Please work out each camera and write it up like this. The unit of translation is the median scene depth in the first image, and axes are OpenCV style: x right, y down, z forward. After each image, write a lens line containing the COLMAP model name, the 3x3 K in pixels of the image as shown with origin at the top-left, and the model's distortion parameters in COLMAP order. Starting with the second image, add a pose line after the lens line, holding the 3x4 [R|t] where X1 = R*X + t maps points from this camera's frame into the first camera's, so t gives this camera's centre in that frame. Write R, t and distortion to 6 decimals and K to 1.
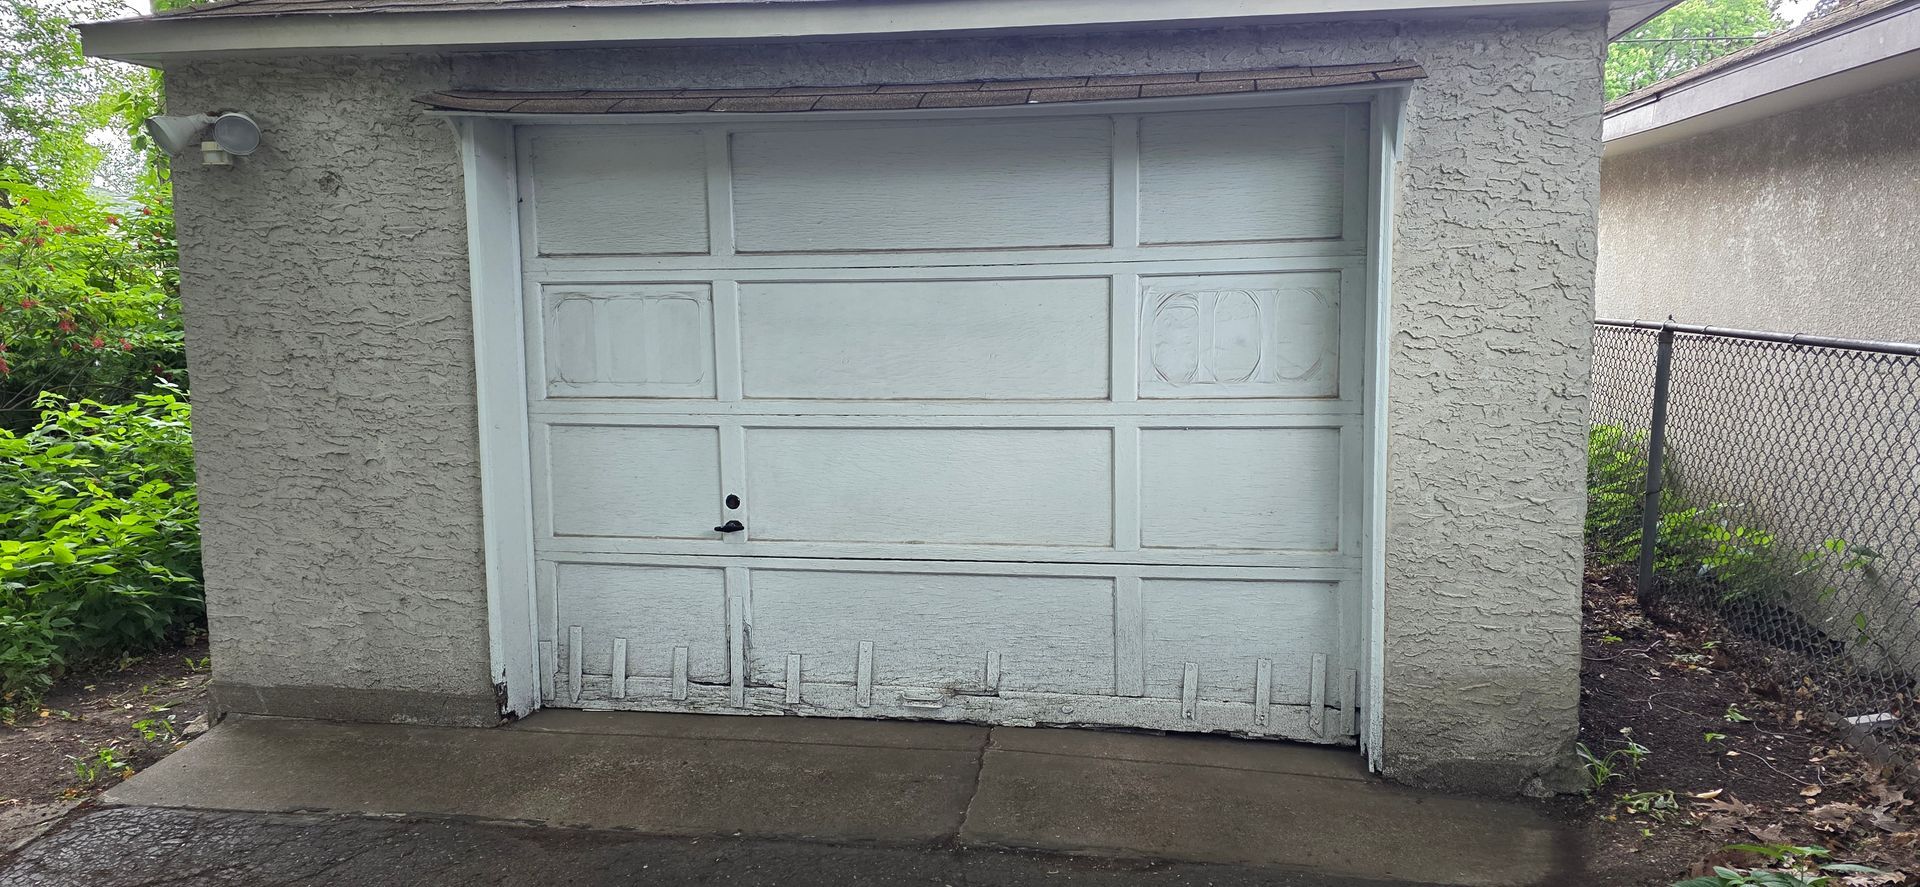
lens RADIAL K [[1267.7, 0, 961.1], [0, 1267.7, 404.5], [0, 0, 1]] dist [0.031218, -0.001949]
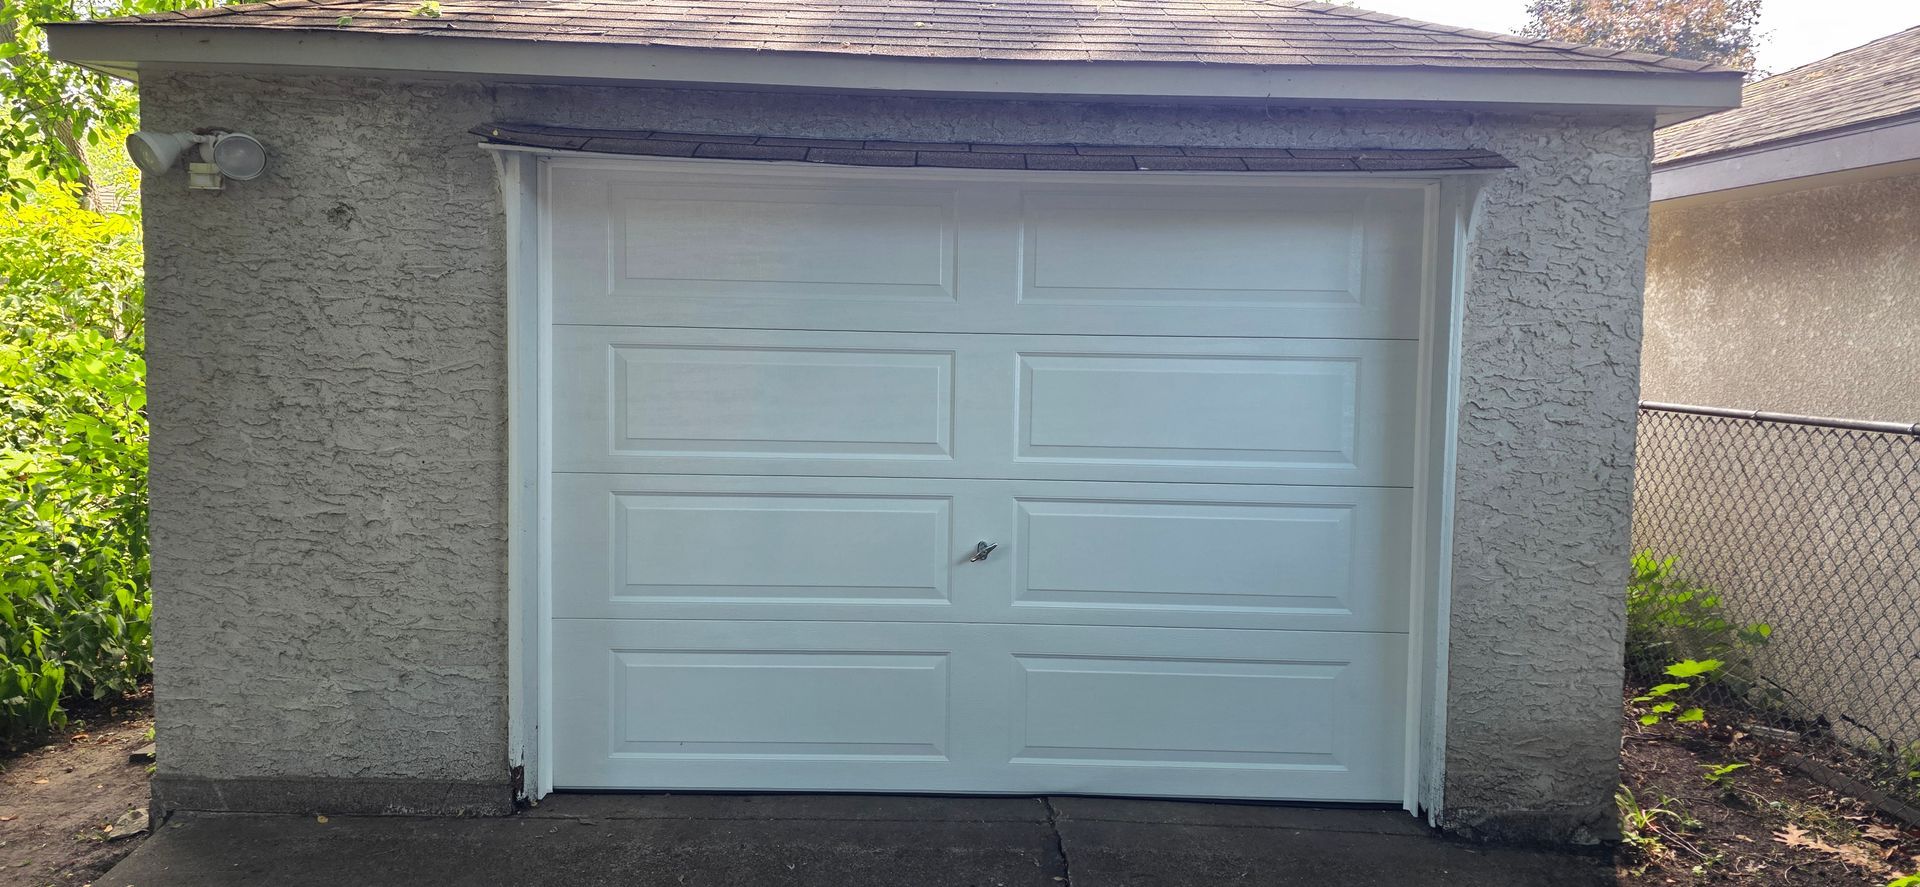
lens RADIAL K [[1267.7, 0, 961.1], [0, 1267.7, 404.5], [0, 0, 1]] dist [0.031218, -0.001949]
pose [[0.983273, 0.019041, 0.181138, -0.223055], [-0.011315, 0.998985, -0.043594, -0.004198], [-0.181784, 0.040815, 0.982491, 0.033970]]
